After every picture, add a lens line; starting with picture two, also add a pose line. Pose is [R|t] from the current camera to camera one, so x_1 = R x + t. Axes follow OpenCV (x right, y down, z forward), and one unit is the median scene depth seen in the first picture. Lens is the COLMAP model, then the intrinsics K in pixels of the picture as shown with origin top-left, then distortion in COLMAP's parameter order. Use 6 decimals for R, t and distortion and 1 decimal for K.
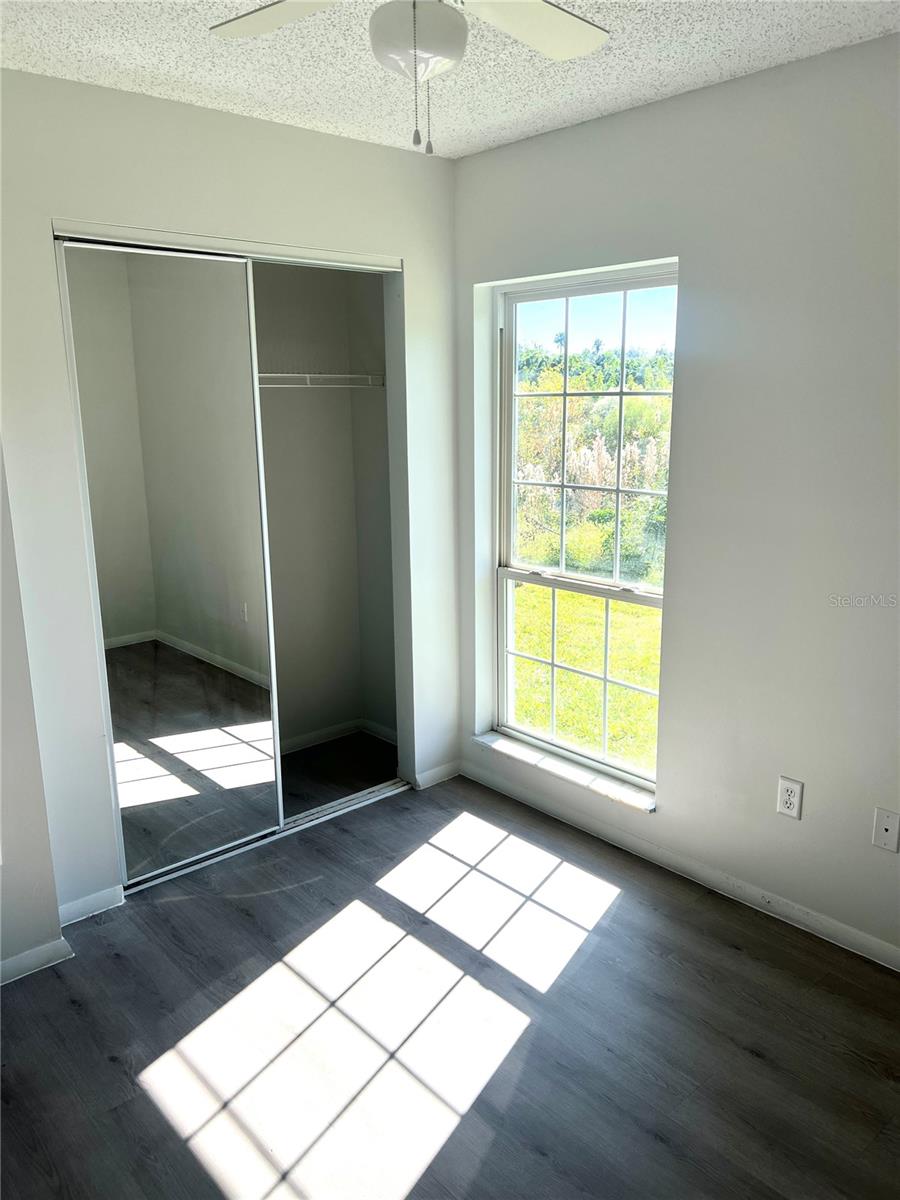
lens RADIAL K [[908.4, 0, 447.3], [0, 908.4, 602.2], [0, 0, 1]] dist [0.037694, -0.038091]
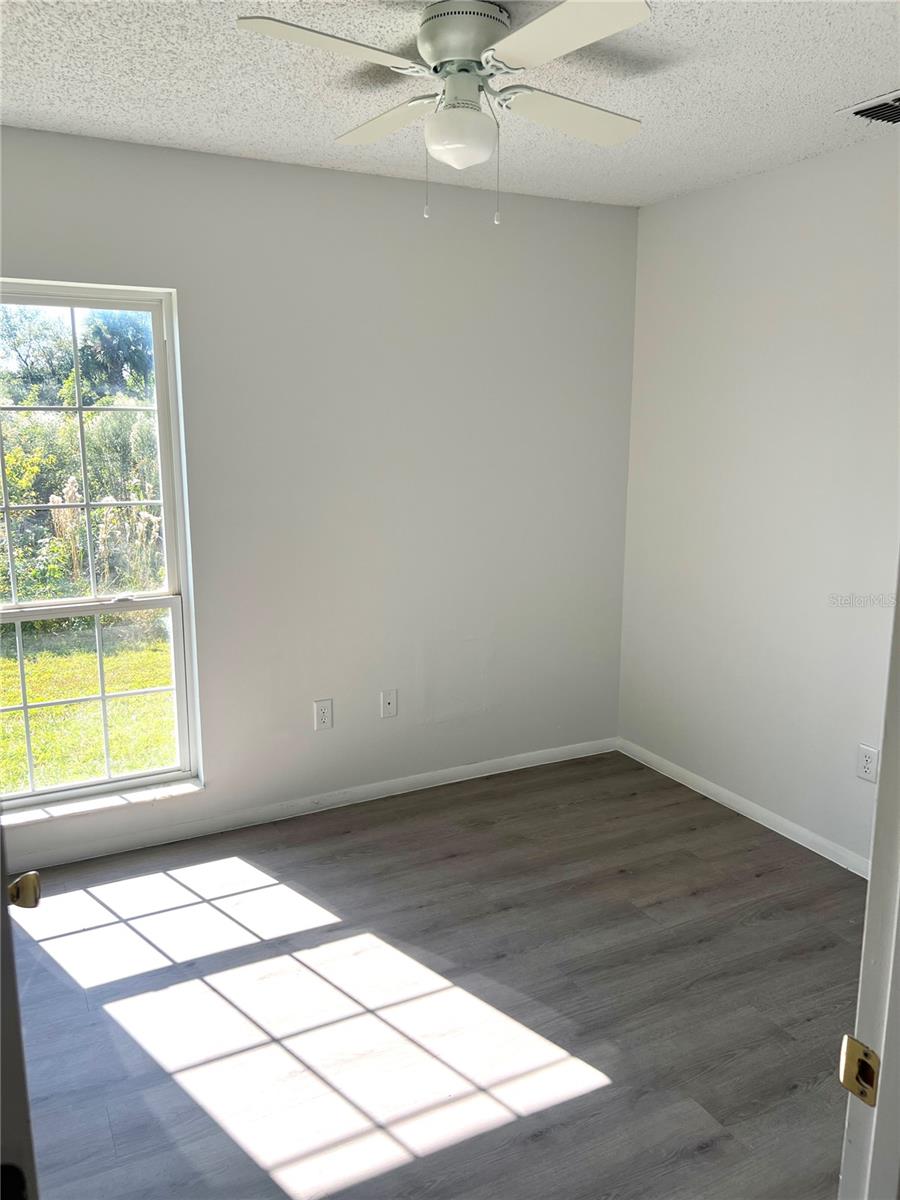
lens RADIAL K [[908.4, 0, 446.6], [0, 908.4, 598.8], [0, 0, 1]] dist [0.037694, -0.038091]
pose [[0.246486, -0.182128, 0.951879, -0.804054], [0.216009, 0.967800, 0.129239, -0.079630], [-0.944767, 0.173759, 0.277890, 0.434871]]
